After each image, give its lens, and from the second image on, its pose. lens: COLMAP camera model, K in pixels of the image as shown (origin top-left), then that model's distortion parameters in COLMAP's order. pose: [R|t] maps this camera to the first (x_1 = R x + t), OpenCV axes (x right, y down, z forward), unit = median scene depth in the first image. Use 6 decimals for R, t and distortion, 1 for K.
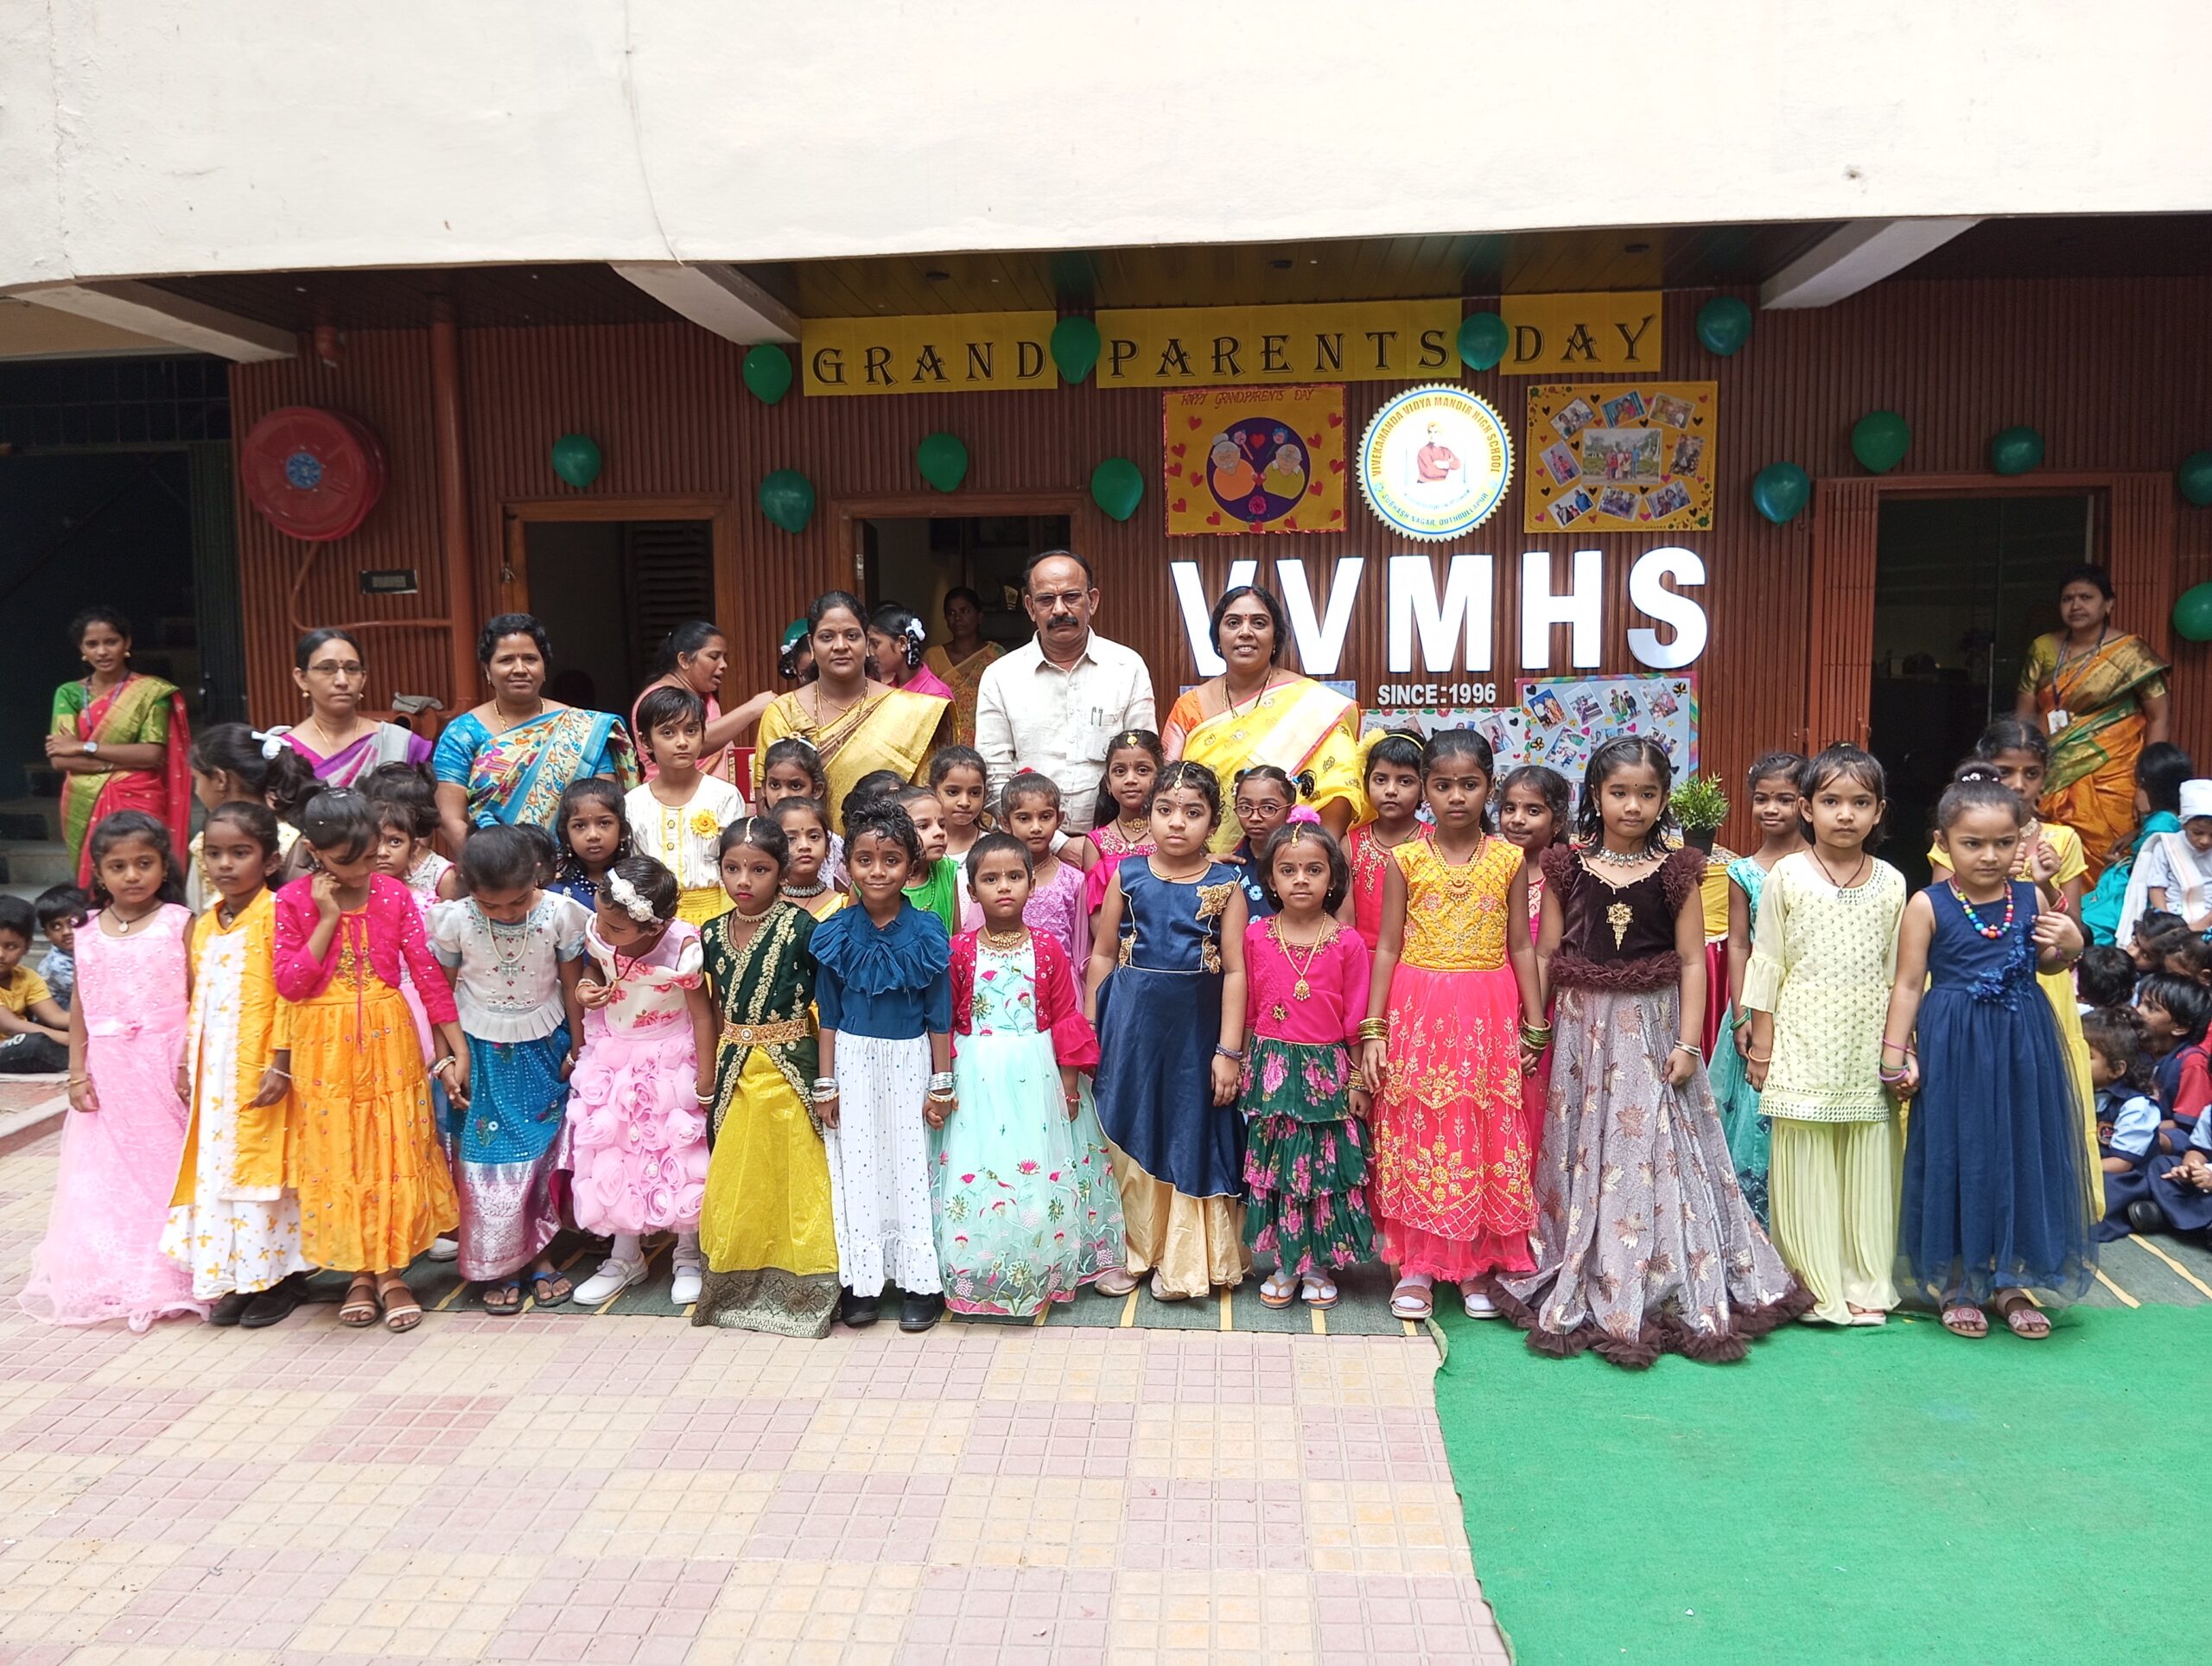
lens RADIAL K [[1762.8, 0, 1111.7], [0, 1762.8, 841.1], [0, 0, 1]] dist [0.089854, -0.153022]
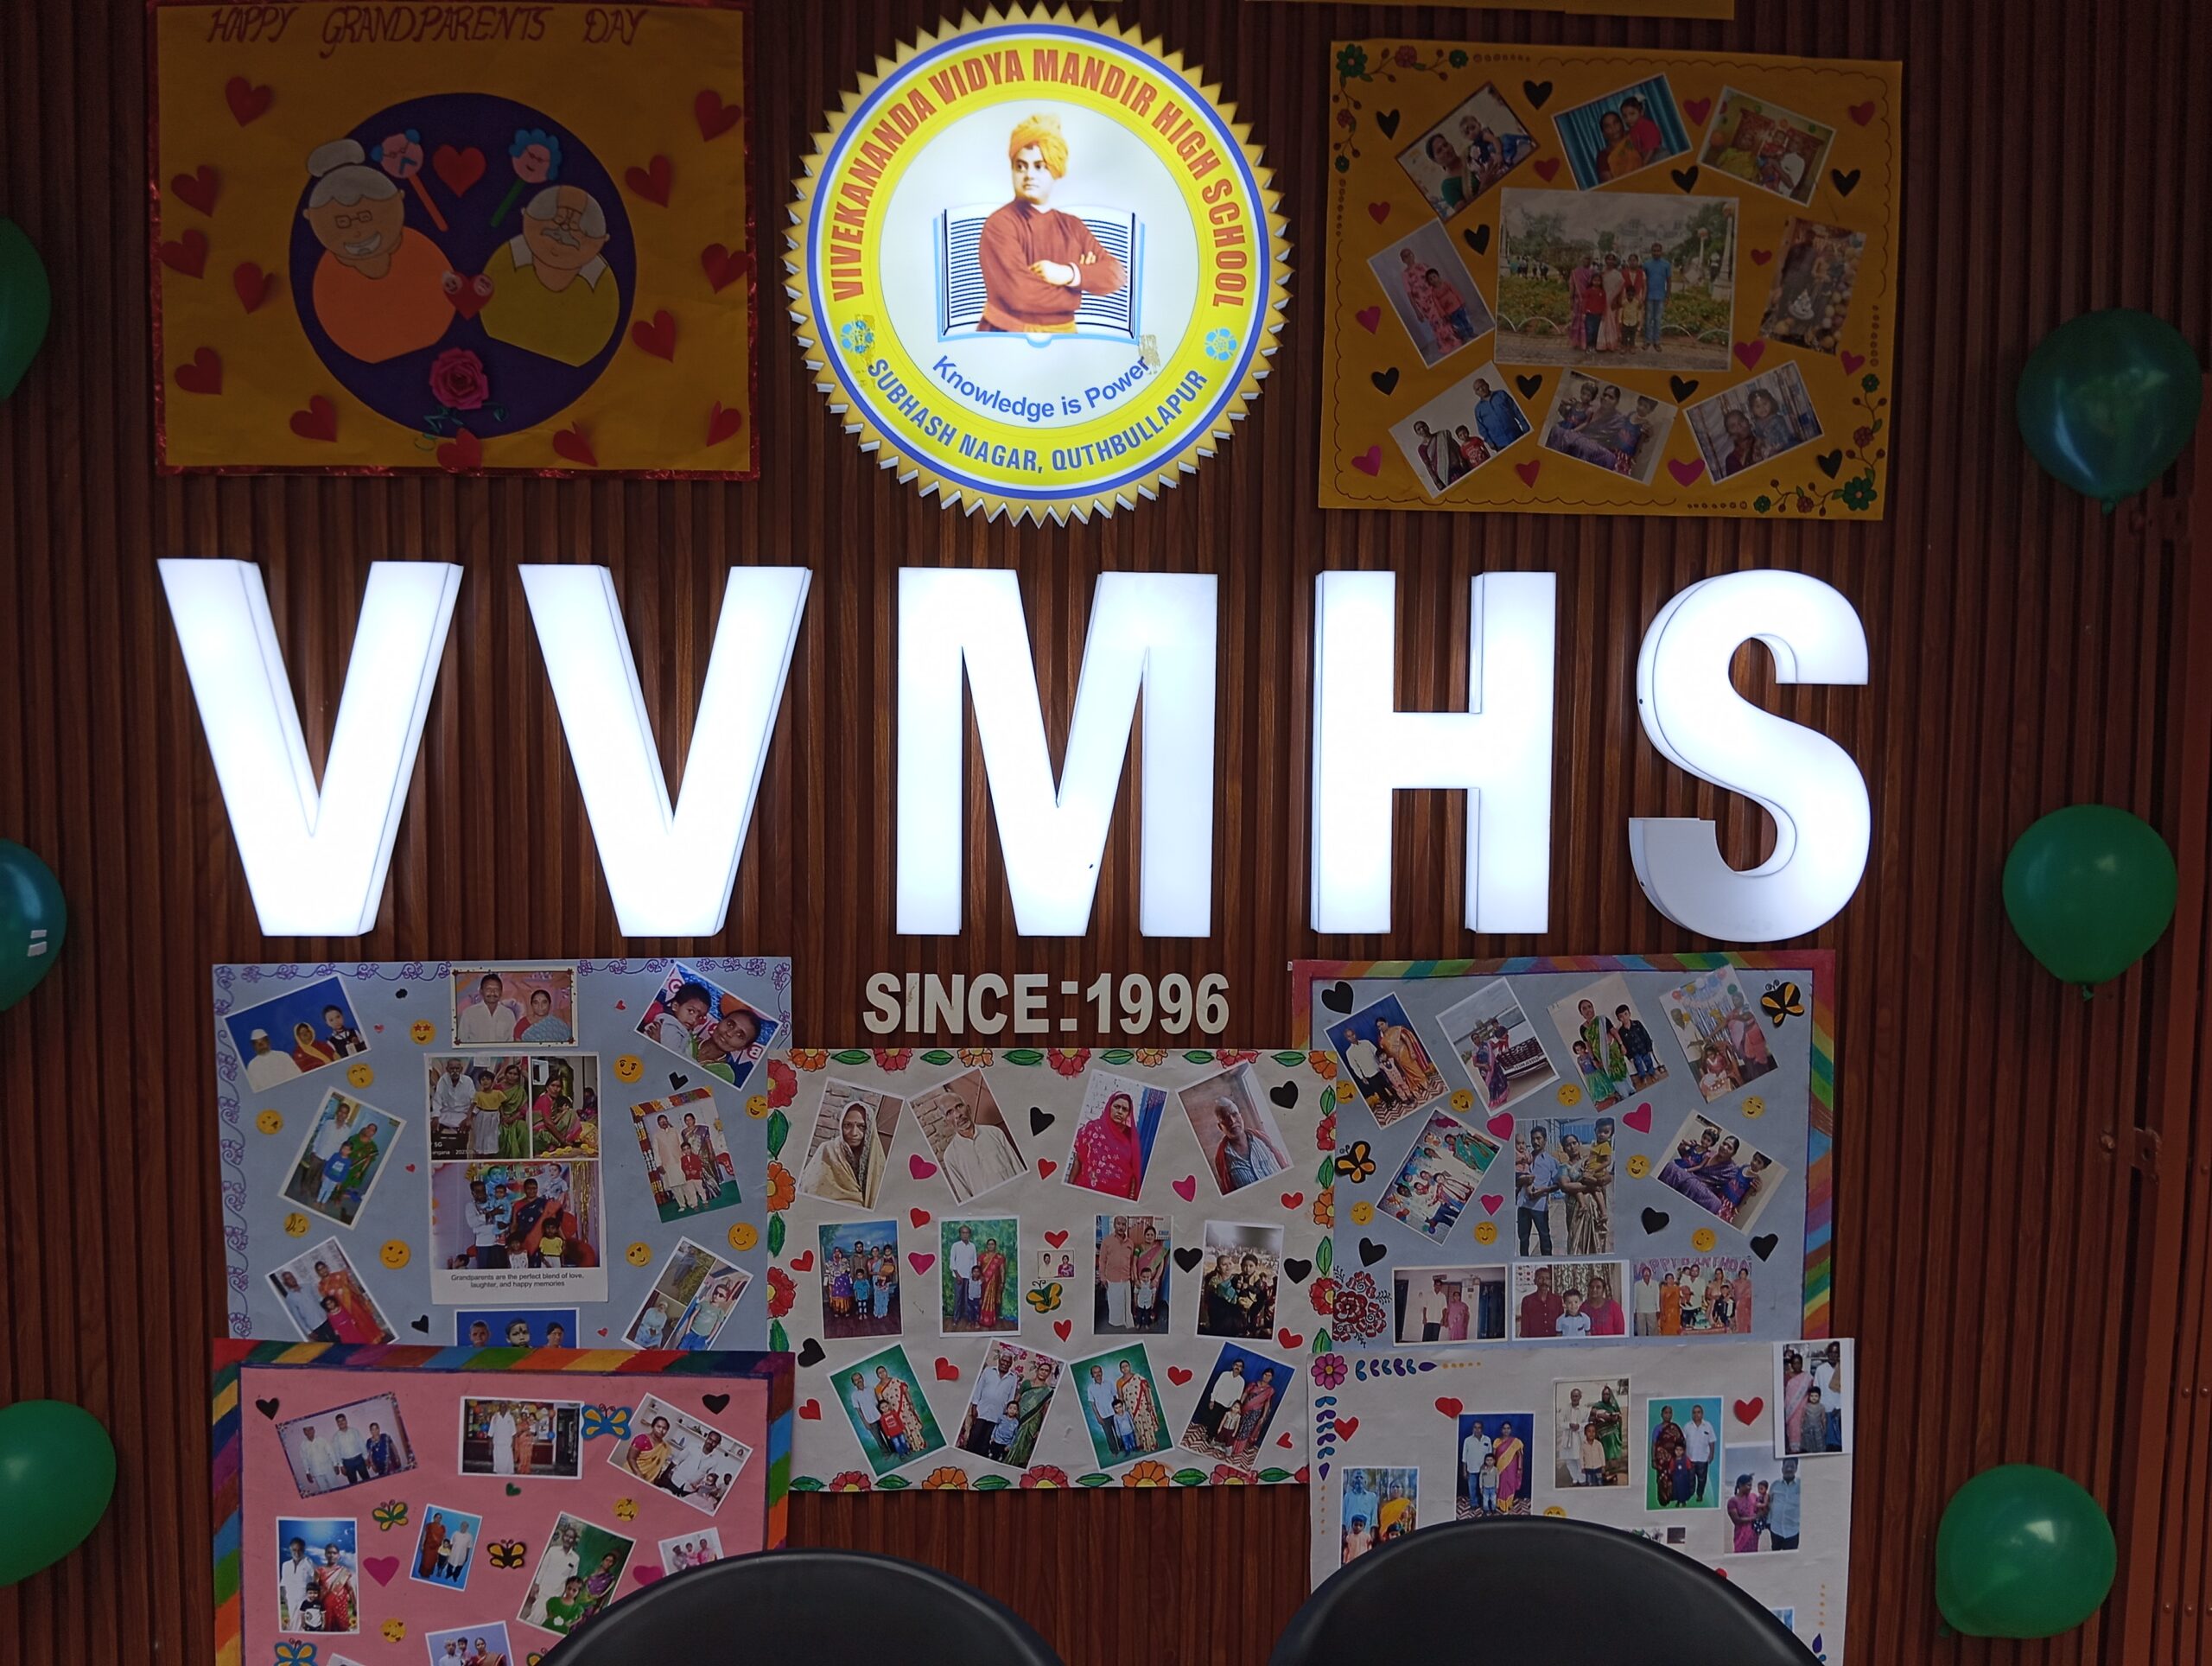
lens RADIAL K [[1762.8, 0, 1111.7], [0, 1762.8, 841.1], [0, 0, 1]] dist [0.089854, -0.153022]
pose [[0.992612, 0.017143, 0.120112, 0.158927], [-0.011707, 0.998881, -0.045821, -0.099232], [-0.120763, 0.044077, 0.991702, 0.693245]]
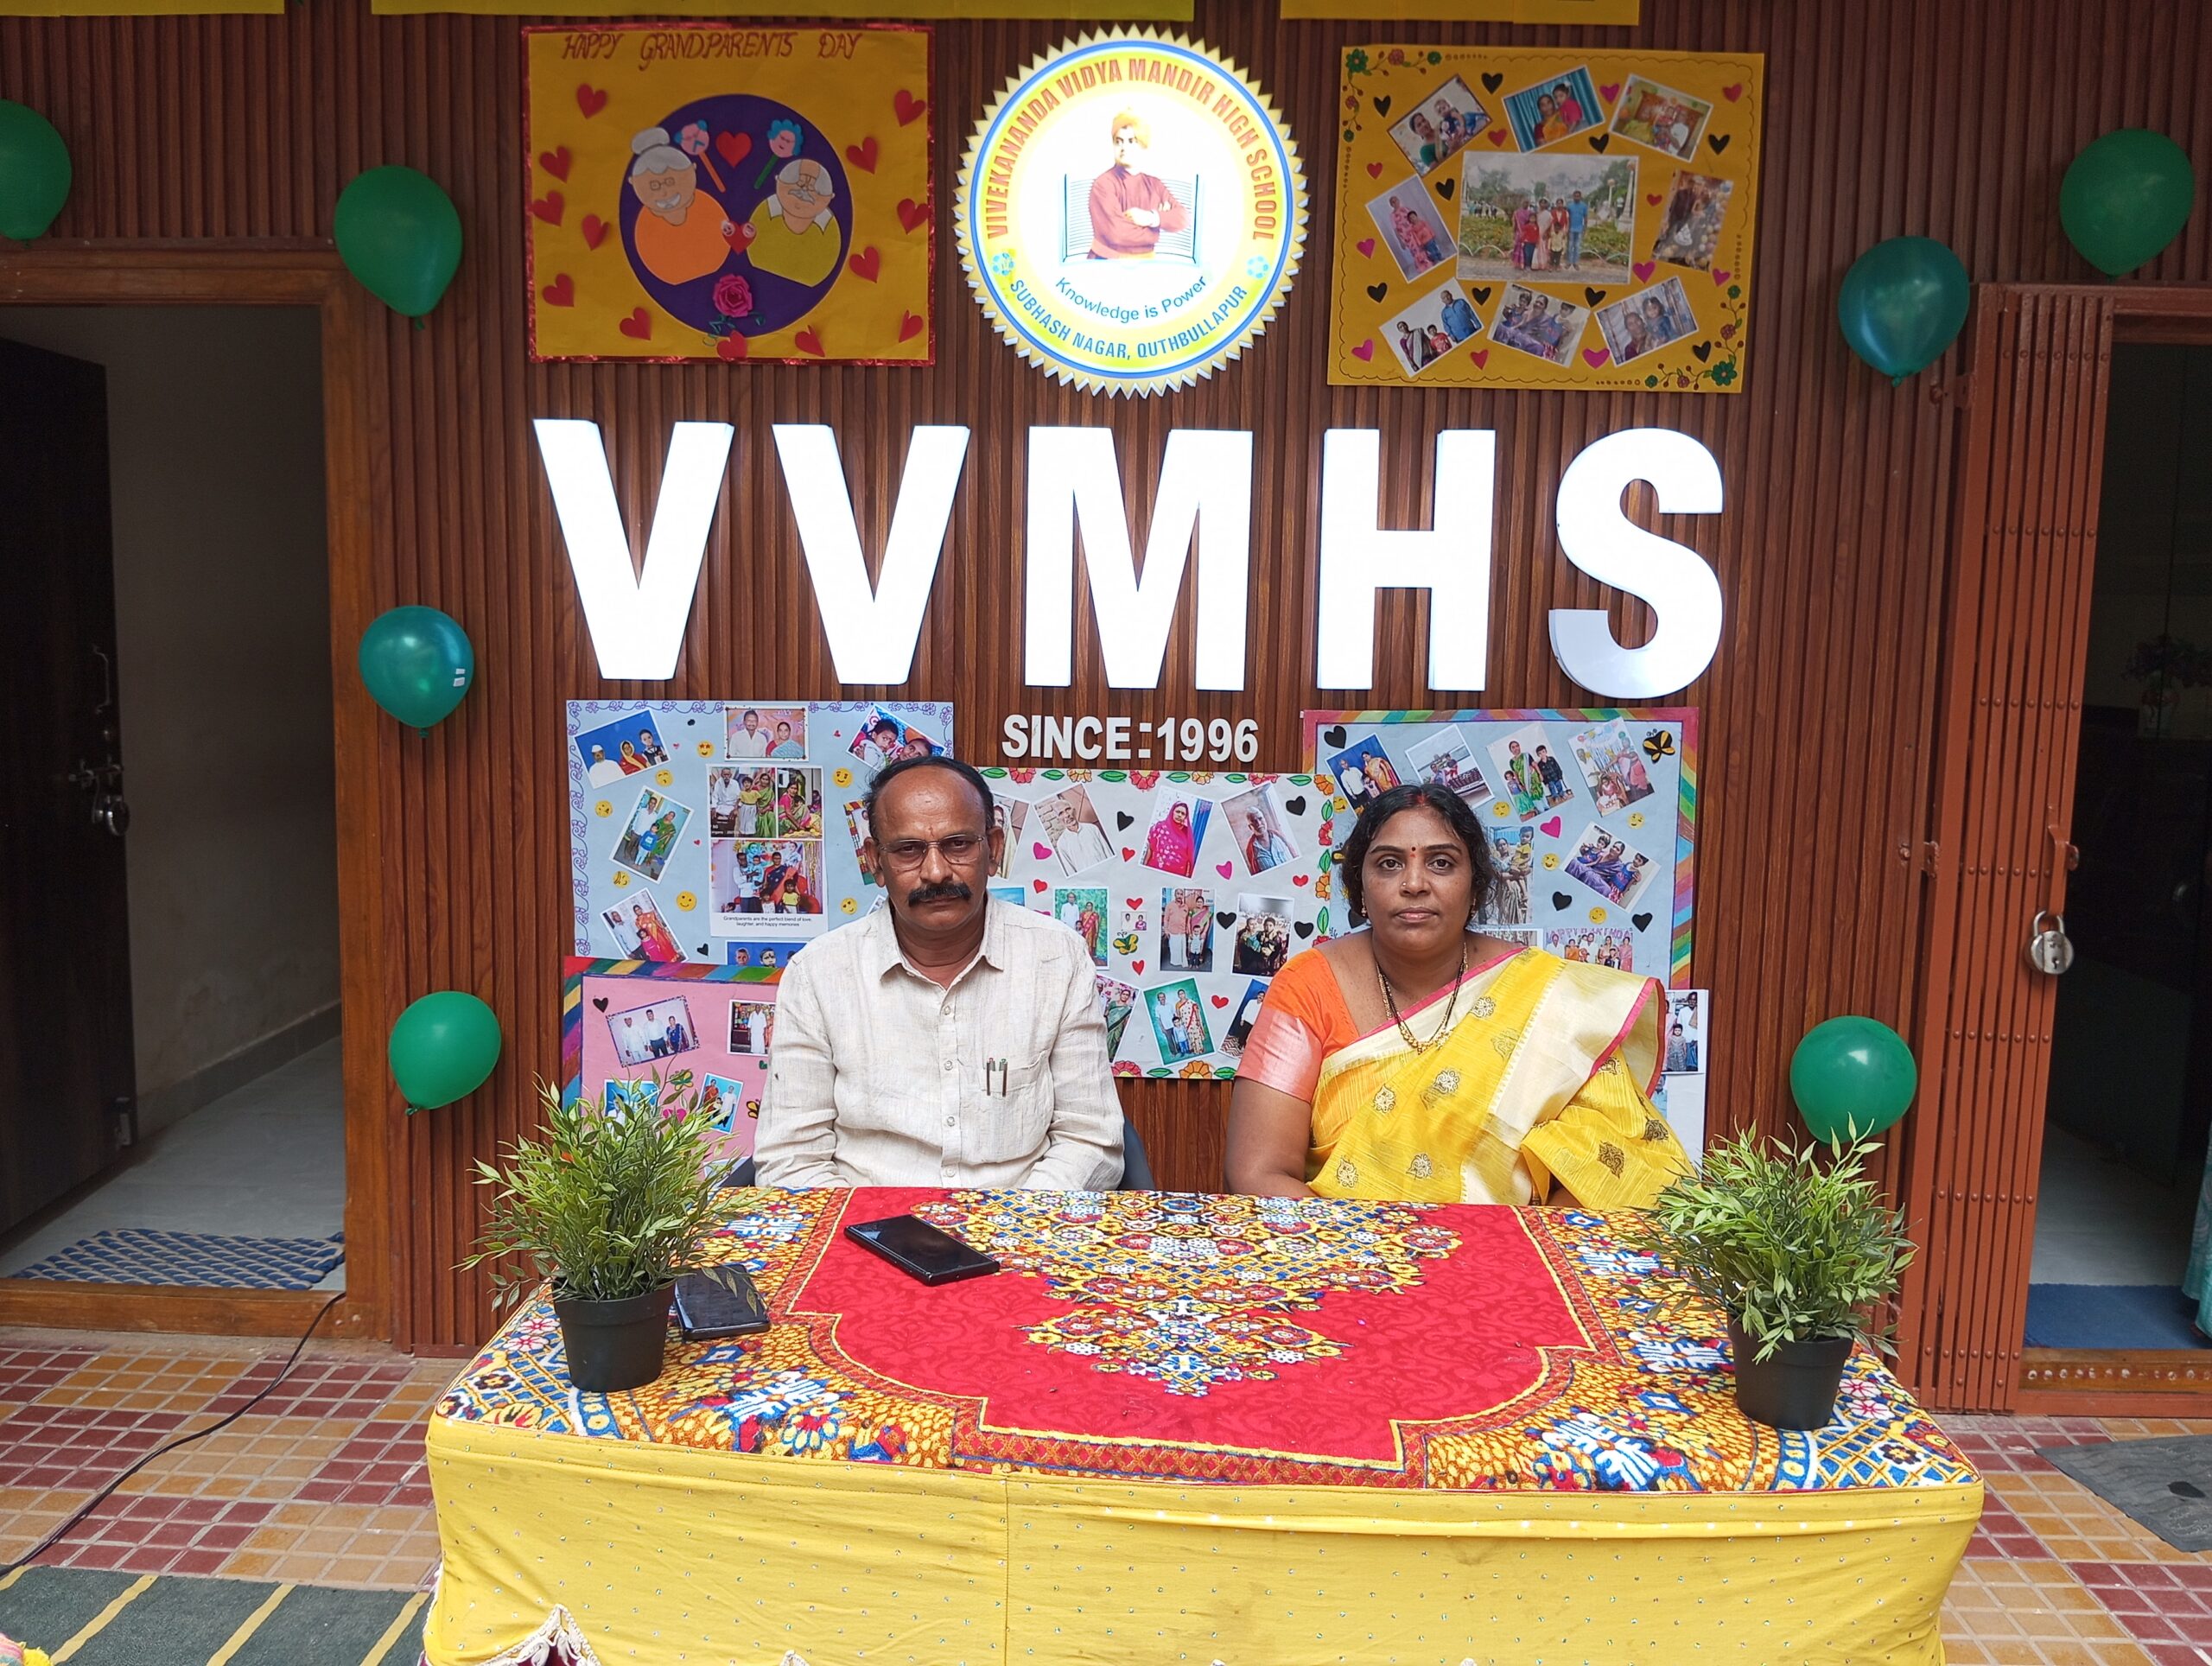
lens RADIAL K [[1762.8, 0, 1111.7], [0, 1762.8, 841.1], [0, 0, 1]] dist [0.089854, -0.153022]
pose [[0.998518, 0.028884, 0.046133, 0.161247], [-0.028975, 0.999579, 0.001309, -0.058080], [-0.046075, -0.002644, 0.998934, 0.557132]]
